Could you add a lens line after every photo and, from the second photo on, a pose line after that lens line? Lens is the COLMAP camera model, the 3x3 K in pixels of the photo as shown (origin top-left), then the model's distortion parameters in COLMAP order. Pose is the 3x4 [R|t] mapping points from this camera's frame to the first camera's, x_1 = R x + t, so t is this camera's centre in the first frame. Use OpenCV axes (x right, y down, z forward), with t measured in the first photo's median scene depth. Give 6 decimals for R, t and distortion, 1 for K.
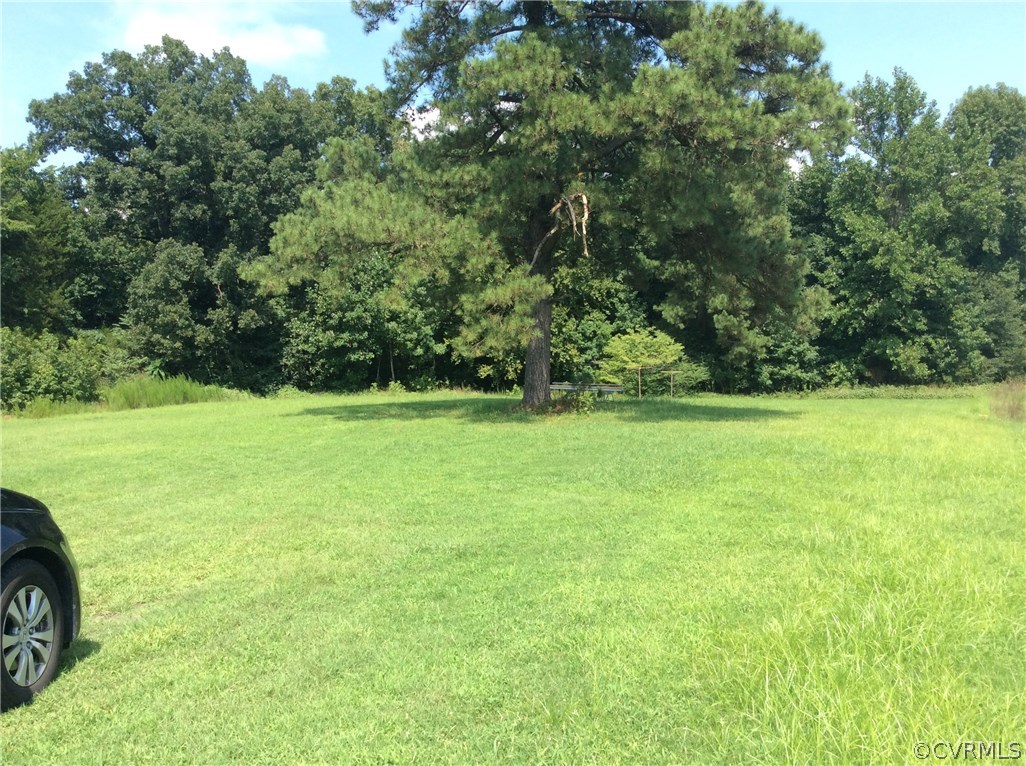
lens RADIAL K [[964.9, 0, 511.9], [0, 964.9, 394.8], [0, 0, 1]] dist [0.107063, -0.258271]
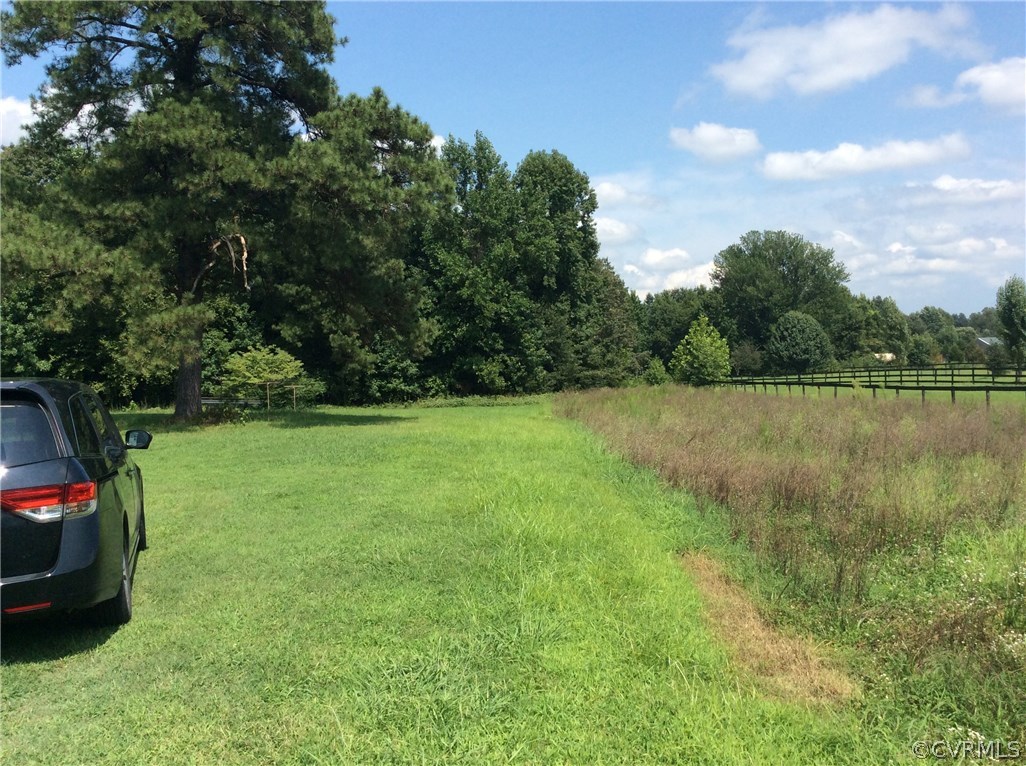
lens RADIAL K [[964.9, 0, 511.9], [0, 964.9, 394.8], [0, 0, 1]] dist [0.107063, -0.258271]
pose [[0.913997, -0.016059, 0.405404, -0.055858], [0.022154, 0.999701, -0.010345, 0.002897], [-0.405117, 0.018437, 0.914079, -0.108145]]
